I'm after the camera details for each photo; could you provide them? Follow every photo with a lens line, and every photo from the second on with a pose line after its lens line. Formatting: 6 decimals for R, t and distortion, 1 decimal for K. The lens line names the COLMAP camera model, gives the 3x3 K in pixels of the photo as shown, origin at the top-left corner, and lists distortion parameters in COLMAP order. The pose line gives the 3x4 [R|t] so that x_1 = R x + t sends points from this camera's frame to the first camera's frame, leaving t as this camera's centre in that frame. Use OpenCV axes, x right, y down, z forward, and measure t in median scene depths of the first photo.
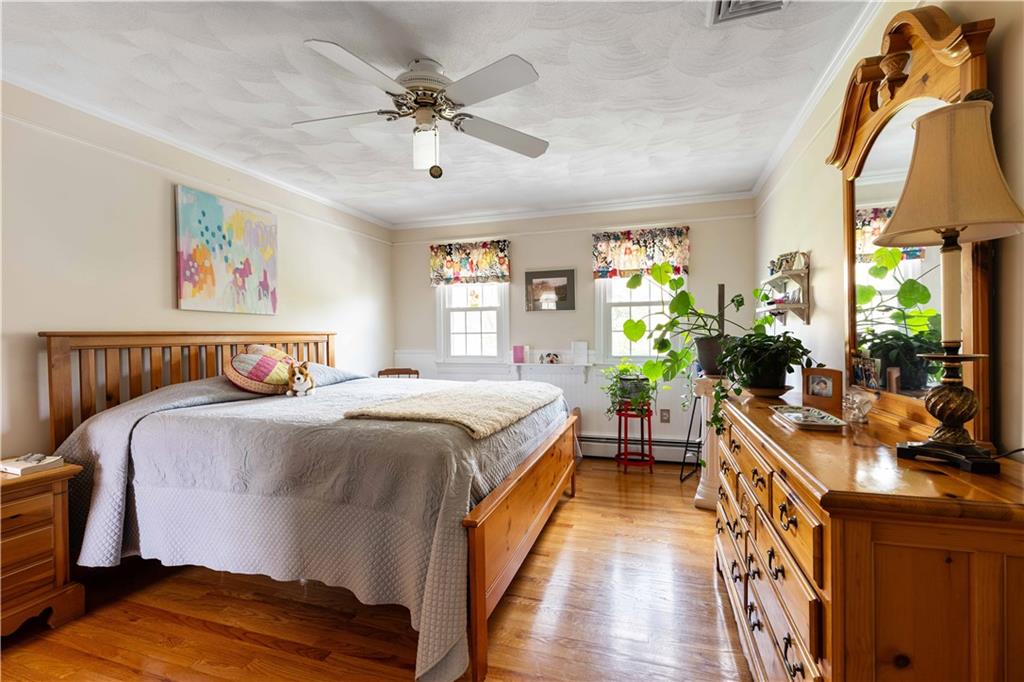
lens RADIAL K [[467.4, 0, 511.0], [0, 467.4, 343.3], [0, 0, 1]] dist [-0.011756, -0.000542]
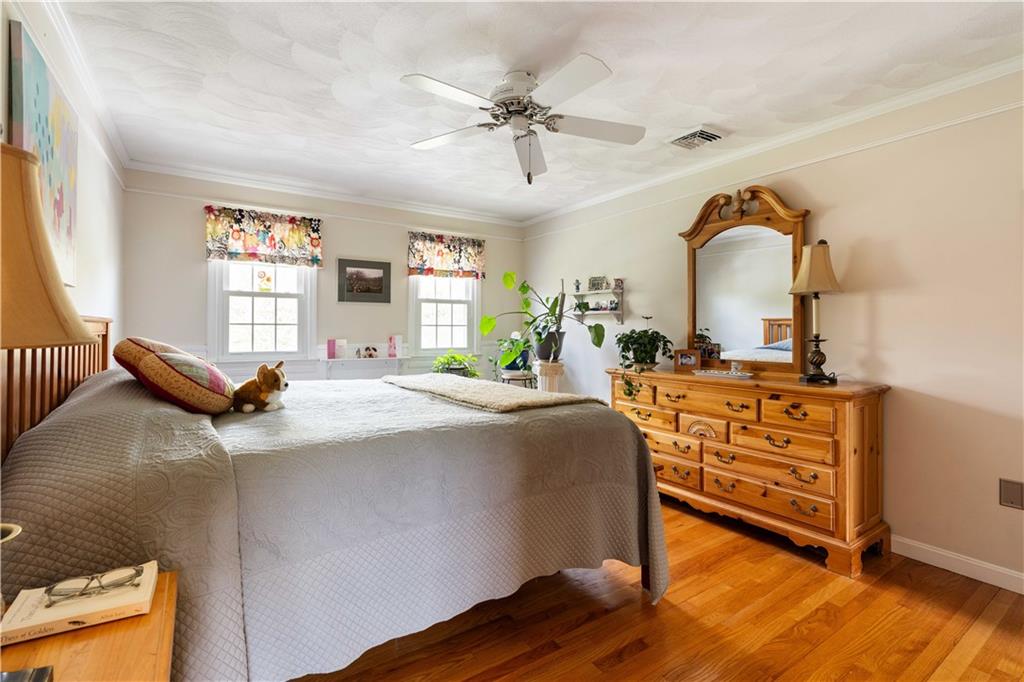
lens RADIAL K [[467.4, 0, 528.9], [0, 467.4, 323.9], [0, 0, 1]] dist [-0.011756, -0.000542]
pose [[0.613156, 0.021962, 0.789657, -0.472459], [0.002259, 0.999561, -0.029553, 0.002879], [-0.789959, 0.019904, 0.612837, 0.156594]]
